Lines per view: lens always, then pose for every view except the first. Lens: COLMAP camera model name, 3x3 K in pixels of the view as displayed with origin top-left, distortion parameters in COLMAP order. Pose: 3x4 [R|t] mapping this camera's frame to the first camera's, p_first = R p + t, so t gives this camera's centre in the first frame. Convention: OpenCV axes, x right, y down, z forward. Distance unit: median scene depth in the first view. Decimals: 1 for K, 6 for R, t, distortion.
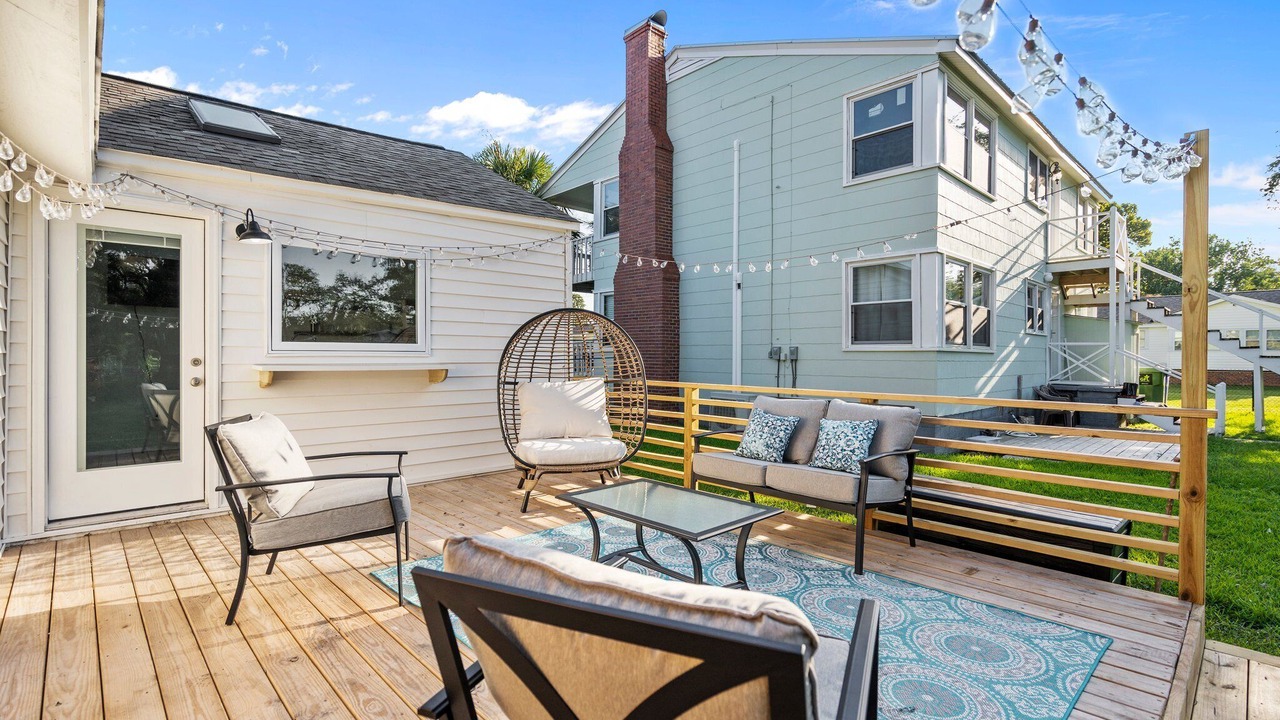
lens RADIAL K [[577.8, 0, 640.0], [0, 577.8, 360.0], [0, 0, 1]] dist [-0.002932, 0.000689]
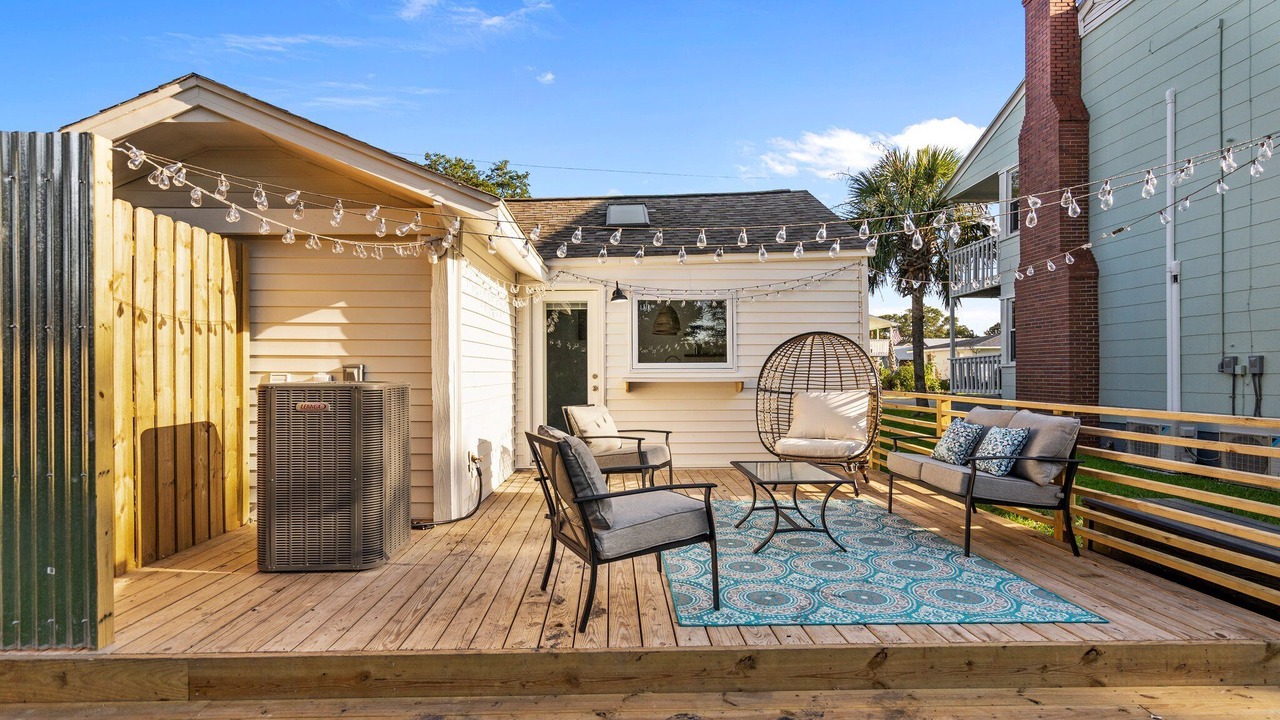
lens RADIAL K [[639.6, 0, 635.2], [0, 639.6, 372.5], [0, 0, 1]] dist [0.002931, 0.000032]
pose [[0.743596, -0.007913, -0.668583, 0.243234], [0.001511, 0.999947, -0.010155, 0.005038], [0.668628, 0.006542, 0.743568, -0.129121]]
